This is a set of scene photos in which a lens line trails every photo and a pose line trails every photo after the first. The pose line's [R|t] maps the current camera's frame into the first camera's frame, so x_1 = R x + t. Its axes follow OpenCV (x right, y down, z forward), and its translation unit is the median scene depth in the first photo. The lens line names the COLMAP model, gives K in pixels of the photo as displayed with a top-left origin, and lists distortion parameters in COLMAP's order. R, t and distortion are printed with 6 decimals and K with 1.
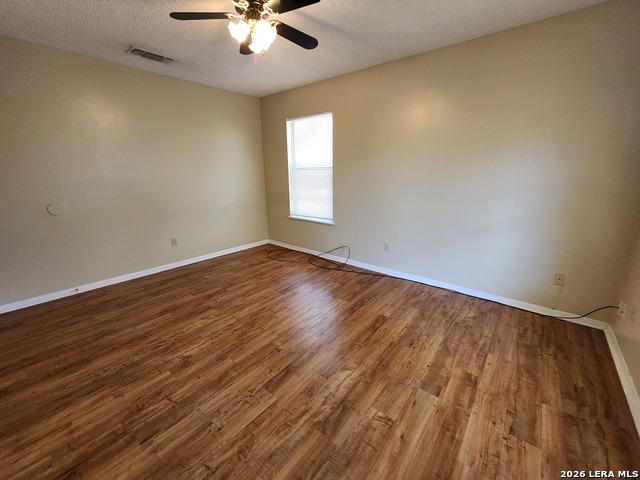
lens RADIAL K [[261.0, 0, 326.1], [0, 261.0, 235.7], [0, 0, 1]] dist [0.003596, -0.002186]
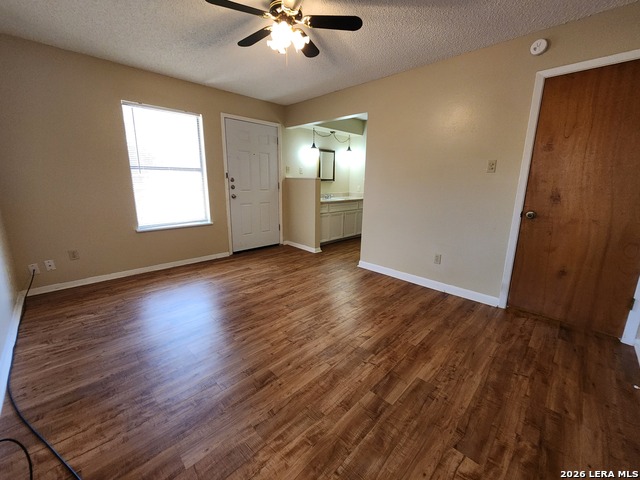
lens RADIAL K [[261.0, 0, 326.1], [0, 261.0, 235.7], [0, 0, 1]] dist [0.003596, -0.002186]
pose [[-0.995643, -0.029596, 0.088422, -0.406464], [0.012427, 0.897713, 0.440406, -0.381935], [-0.092412, 0.439586, -0.893434, 1.679225]]
